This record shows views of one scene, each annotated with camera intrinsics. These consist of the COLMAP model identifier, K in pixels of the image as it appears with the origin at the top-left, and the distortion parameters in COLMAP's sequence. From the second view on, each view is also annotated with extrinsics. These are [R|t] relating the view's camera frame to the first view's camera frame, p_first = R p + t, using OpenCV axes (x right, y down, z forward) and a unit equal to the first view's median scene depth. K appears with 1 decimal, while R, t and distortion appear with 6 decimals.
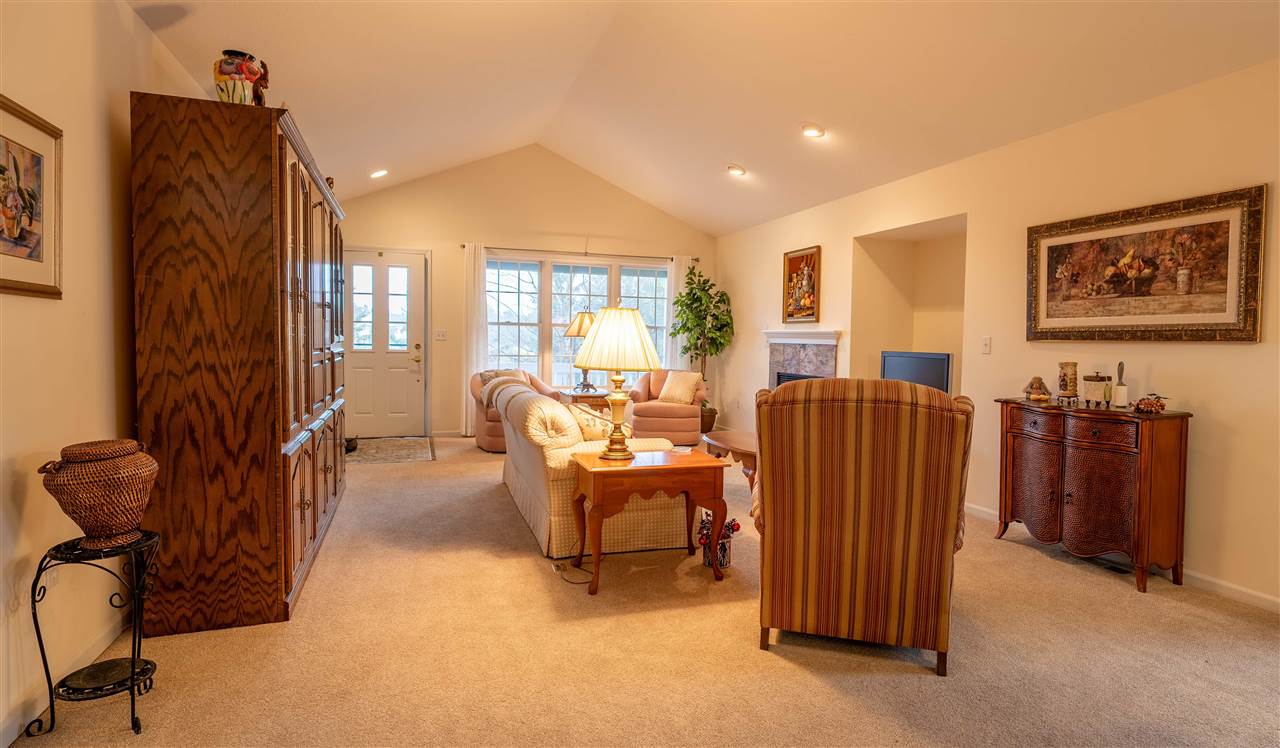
lens RADIAL K [[668.6, 0, 643.8], [0, 668.6, 364.1], [0, 0, 1]] dist [0.001236, 0.000457]
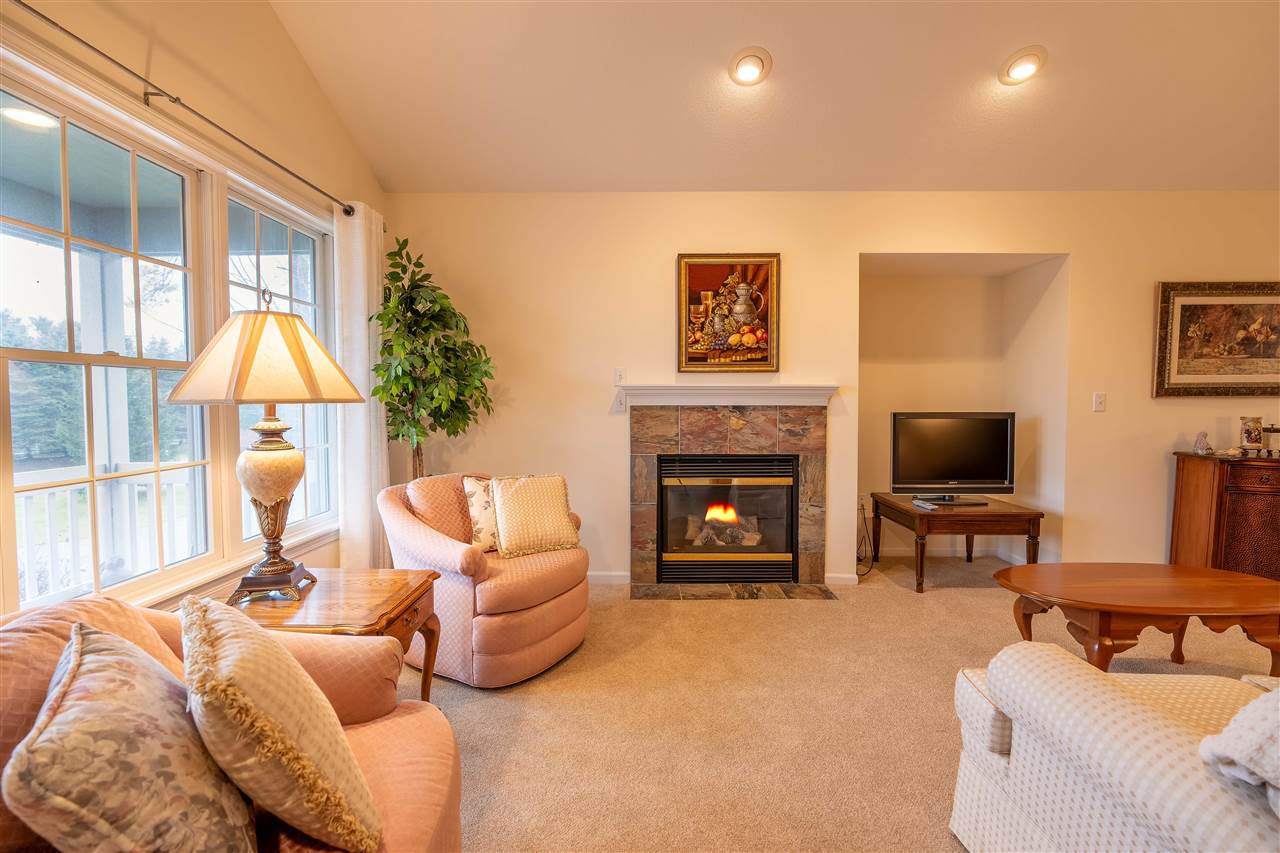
lens RADIAL K [[575.6, 0, 641.2], [0, 575.6, 423.2], [0, 0, 1]] dist [-0.012314, 0.005109]
pose [[0.328494, -0.057349, 0.942763, -0.507960], [0.042661, 0.998037, 0.045847, -0.070699], [-0.943542, 0.025159, 0.330296, 1.512037]]
